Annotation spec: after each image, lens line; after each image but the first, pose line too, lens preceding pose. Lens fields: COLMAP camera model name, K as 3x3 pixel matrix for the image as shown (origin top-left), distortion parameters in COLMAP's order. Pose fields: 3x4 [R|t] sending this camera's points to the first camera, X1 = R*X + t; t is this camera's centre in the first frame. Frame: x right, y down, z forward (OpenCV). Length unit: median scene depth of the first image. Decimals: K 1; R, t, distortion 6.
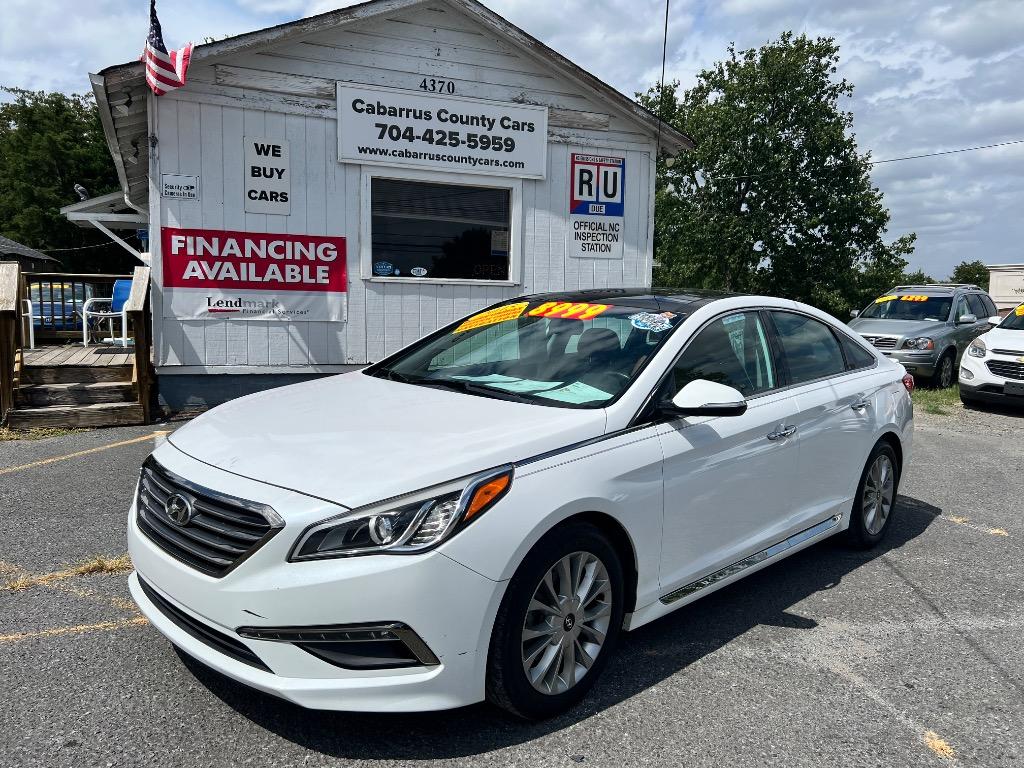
lens RADIAL K [[770.1, 0, 509.7], [0, 770.1, 379.7], [0, 0, 1]] dist [0.066361, -0.103192]
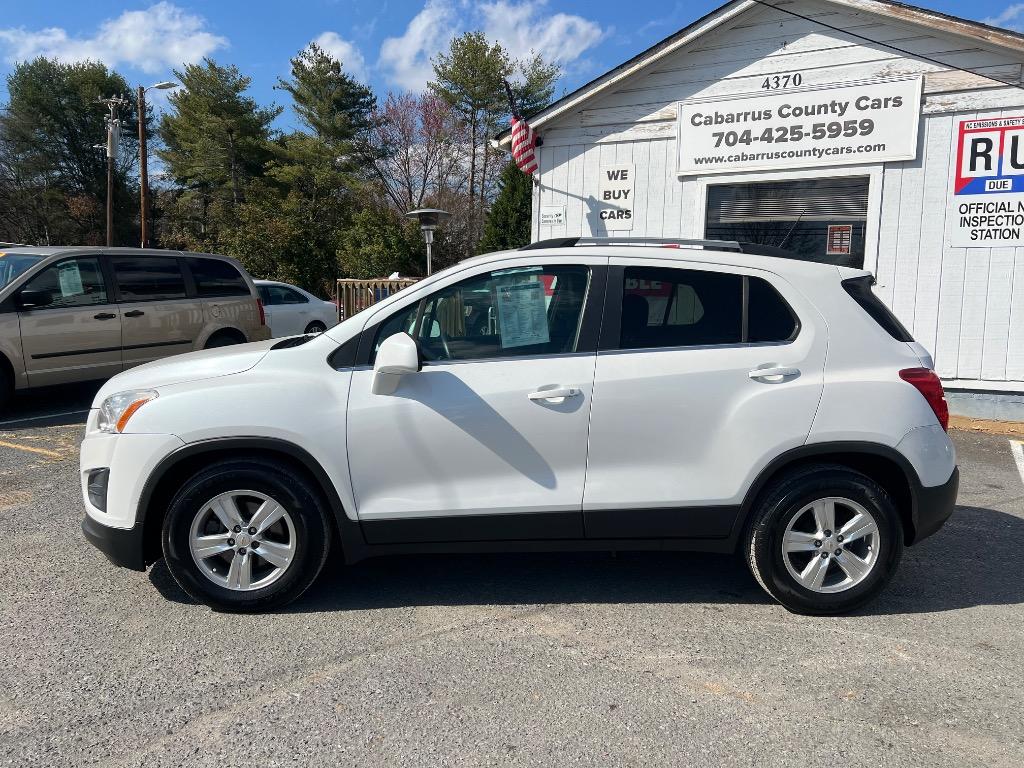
lens RADIAL K [[771.7, 0, 516.1], [0, 771.7, 384.5], [0, 0, 1]] dist [0.042298, -0.039133]
pose [[0.652270, 0.069569, -0.754788, 0.469001], [-0.077031, 0.996708, 0.025298, -0.001151], [0.754063, 0.041641, 0.655481, 0.135345]]
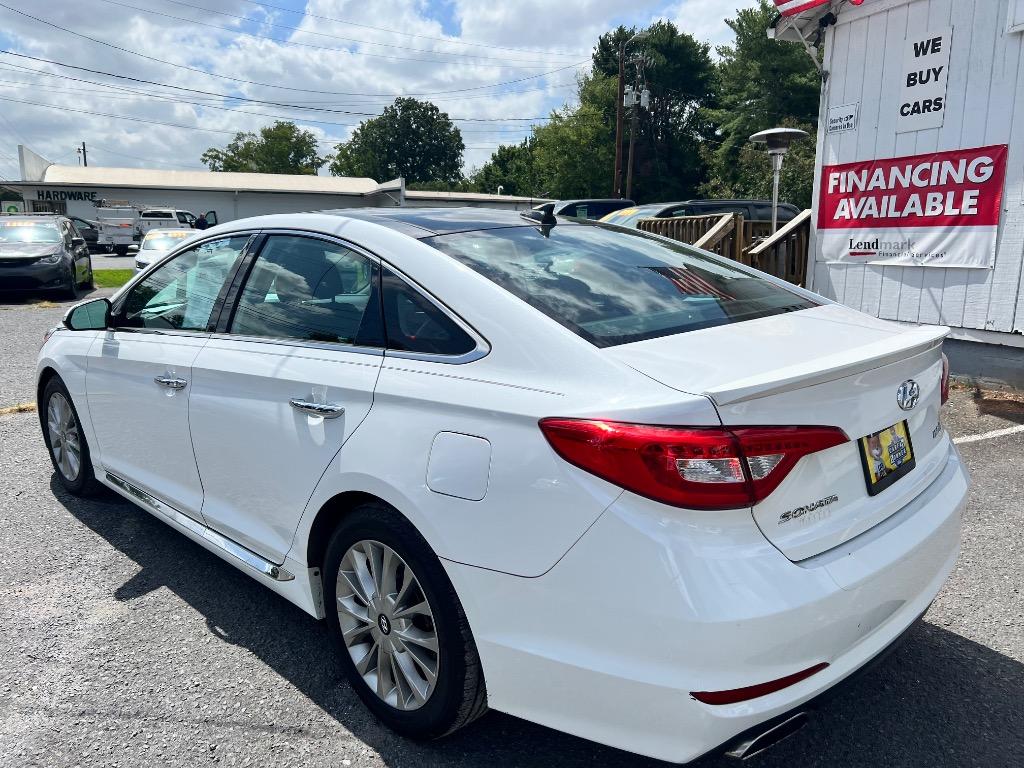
lens RADIAL K [[771.7, 0, 516.1], [0, 771.7, 384.5], [0, 0, 1]] dist [0.042298, -0.039133]
pose [[0.013861, 0.157807, -0.987373, 0.500977], [-0.100585, 0.982679, 0.155645, -0.039098], [0.994832, 0.097157, 0.029494, 0.574635]]
